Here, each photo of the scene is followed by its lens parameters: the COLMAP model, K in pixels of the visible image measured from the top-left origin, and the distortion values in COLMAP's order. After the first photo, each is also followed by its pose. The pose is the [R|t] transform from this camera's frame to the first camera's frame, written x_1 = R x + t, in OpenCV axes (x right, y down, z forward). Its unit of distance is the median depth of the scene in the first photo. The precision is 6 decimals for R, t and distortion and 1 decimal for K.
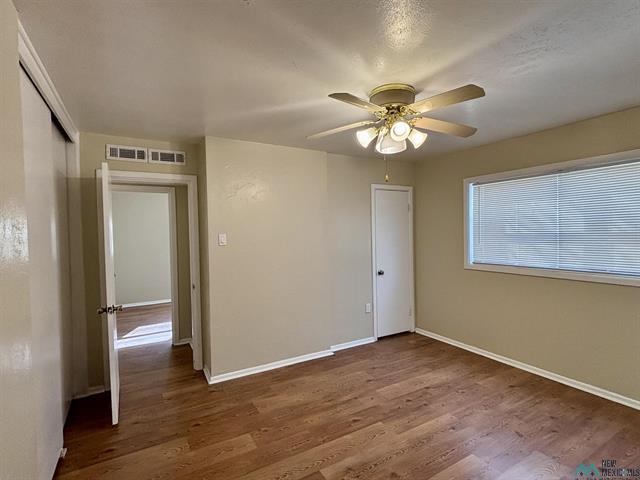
lens RADIAL K [[320.9, 0, 319.0], [0, 320.9, 239.2], [0, 0, 1]] dist [0.006268, -0.005842]
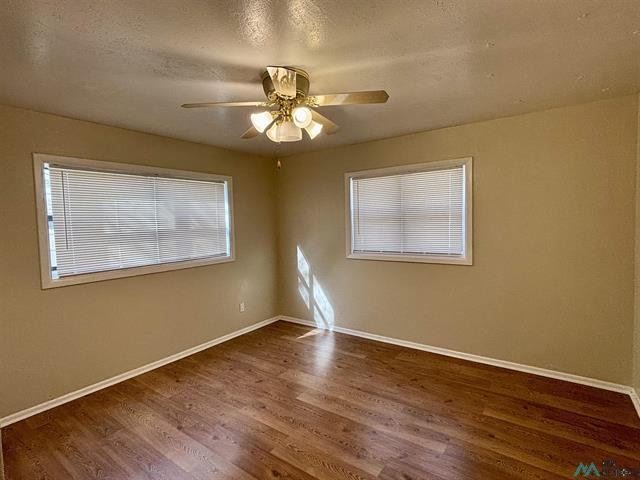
lens RADIAL K [[320.9, 0, 319.9], [0, 320.9, 240.3], [0, 0, 1]] dist [0.006268, -0.005842]
pose [[-0.405472, -0.028897, 0.913650, -0.493539], [0.056958, 0.996759, 0.056803, -0.019576], [-0.912331, 0.075072, -0.402513, 0.947163]]
